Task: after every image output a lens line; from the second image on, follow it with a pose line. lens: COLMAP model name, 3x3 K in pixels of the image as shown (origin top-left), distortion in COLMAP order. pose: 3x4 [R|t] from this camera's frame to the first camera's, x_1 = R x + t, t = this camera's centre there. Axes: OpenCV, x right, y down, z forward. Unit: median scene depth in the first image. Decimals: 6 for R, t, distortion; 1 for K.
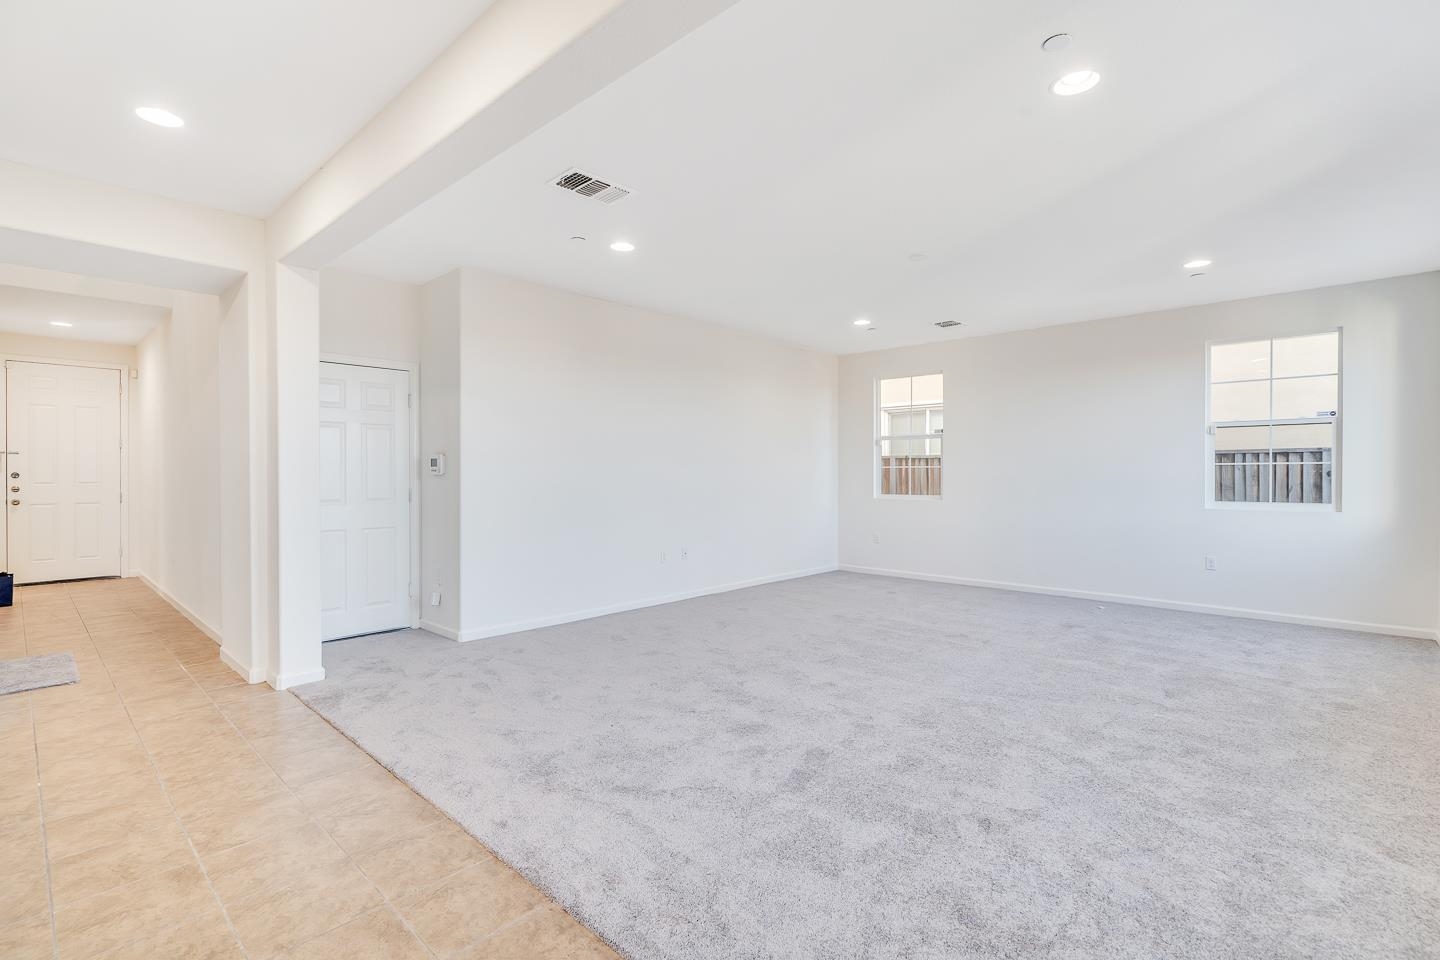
lens RADIAL K [[646.3, 0, 726.8], [0, 646.3, 472.9], [0, 0, 1]] dist [0.008197, -0.000954]
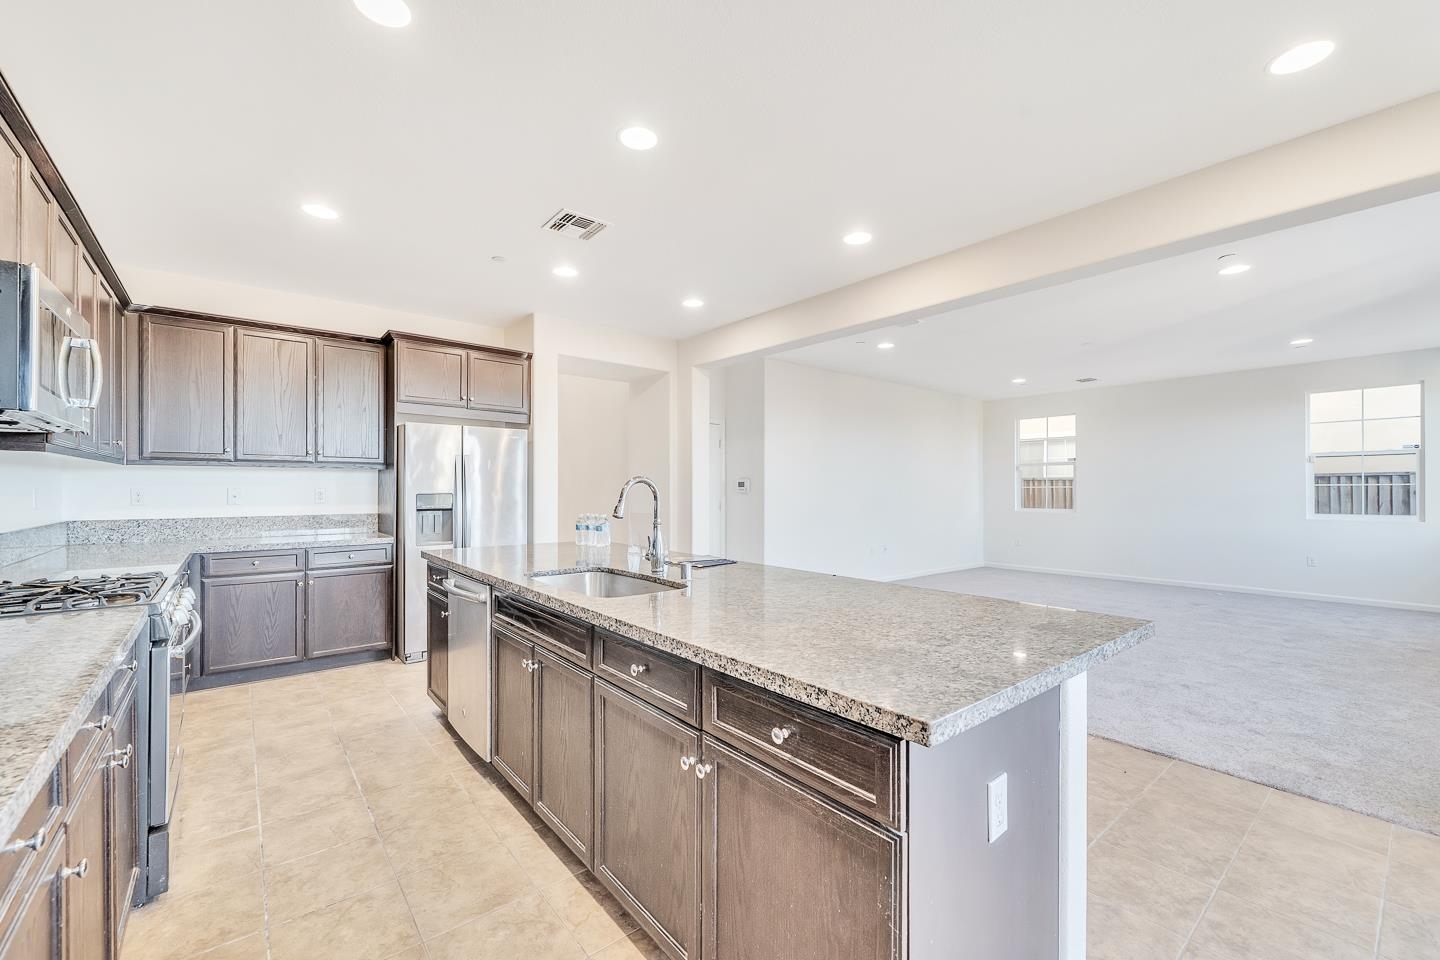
lens RADIAL K [[580.1, 0, 728.6], [0, 580.1, 484.9], [0, 0, 1]] dist [0.001722, 0.000961]
pose [[0.991387, -0.000344, -0.130963, -0.262725], [-0.001108, 0.999939, -0.011011, 0.000371], [0.130958, 0.011062, 0.991326, -0.313383]]
